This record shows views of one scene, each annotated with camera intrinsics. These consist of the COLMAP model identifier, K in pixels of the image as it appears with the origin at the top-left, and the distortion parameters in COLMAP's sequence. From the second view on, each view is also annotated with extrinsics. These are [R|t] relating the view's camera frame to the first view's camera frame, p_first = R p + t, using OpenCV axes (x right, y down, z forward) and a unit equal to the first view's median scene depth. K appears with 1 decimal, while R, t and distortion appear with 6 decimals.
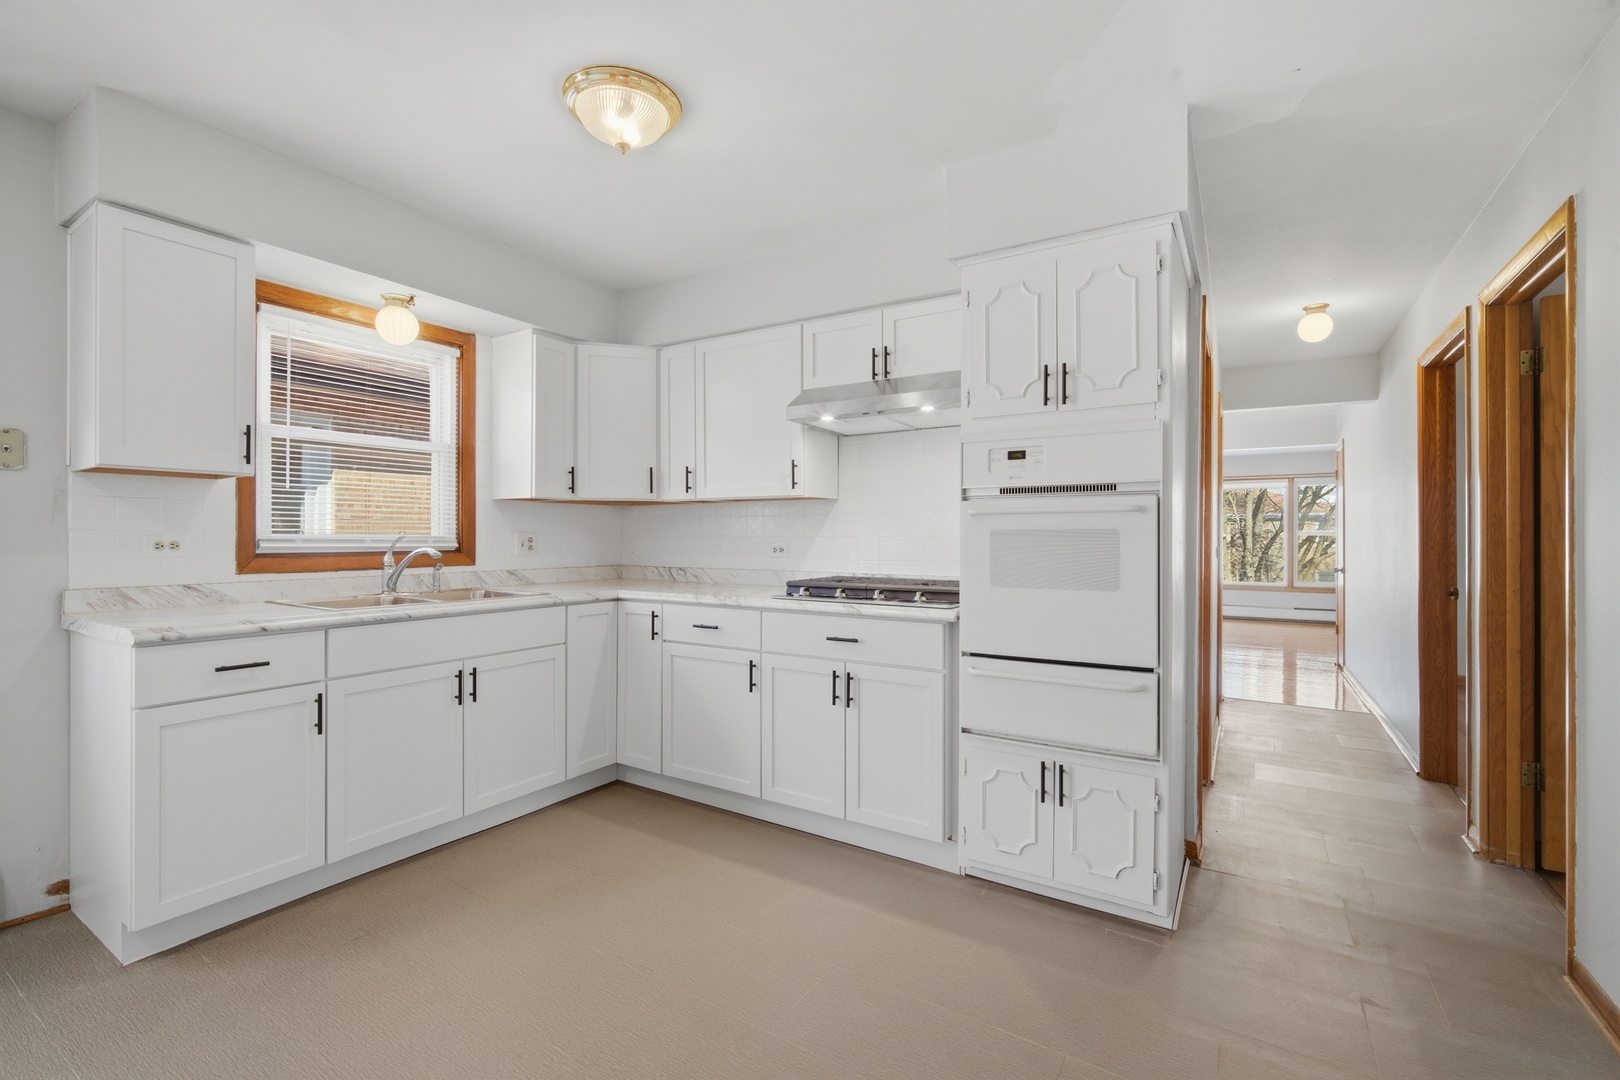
lens RADIAL K [[695.1, 0, 815.0], [0, 695.1, 536.5], [0, 0, 1]] dist [-0.001584, 0.000198]
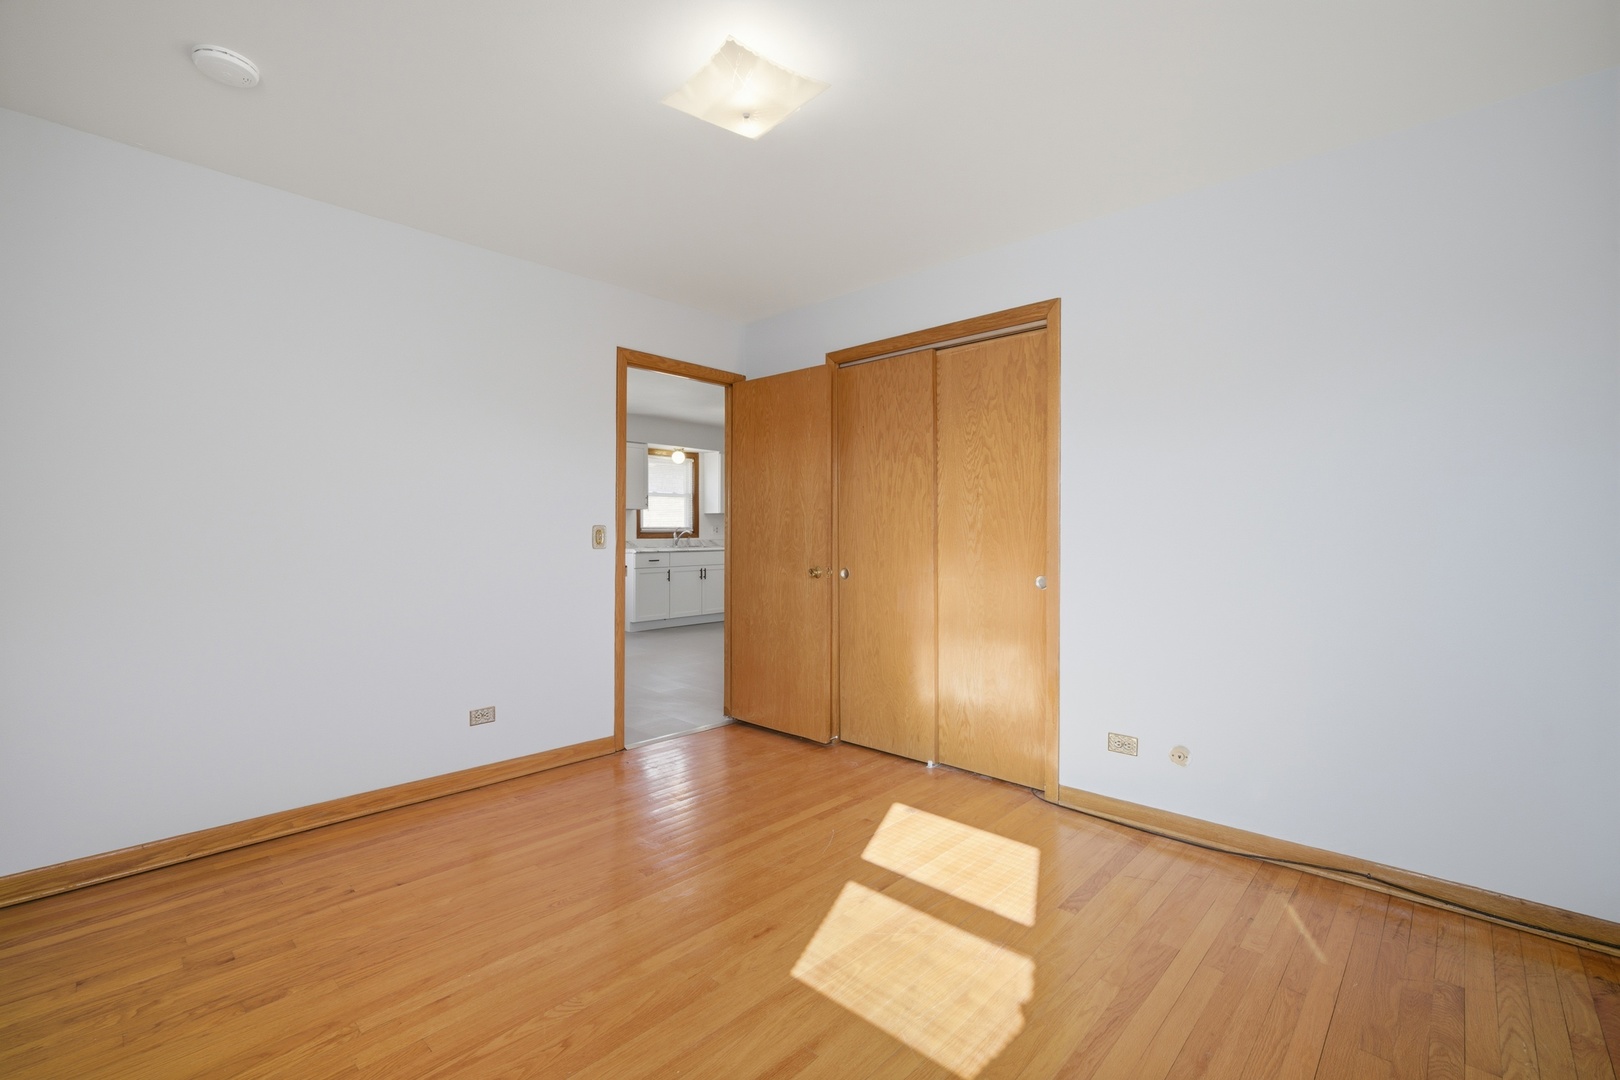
lens RADIAL K [[695.1, 0, 815.0], [0, 695.1, 536.5], [0, 0, 1]] dist [-0.001584, 0.000198]
pose [[0.982659, 0.006277, -0.185318, 0.514101], [-0.004814, 0.999954, 0.008344, 0.011898], [0.185361, -0.007307, 0.982643, -1.762821]]
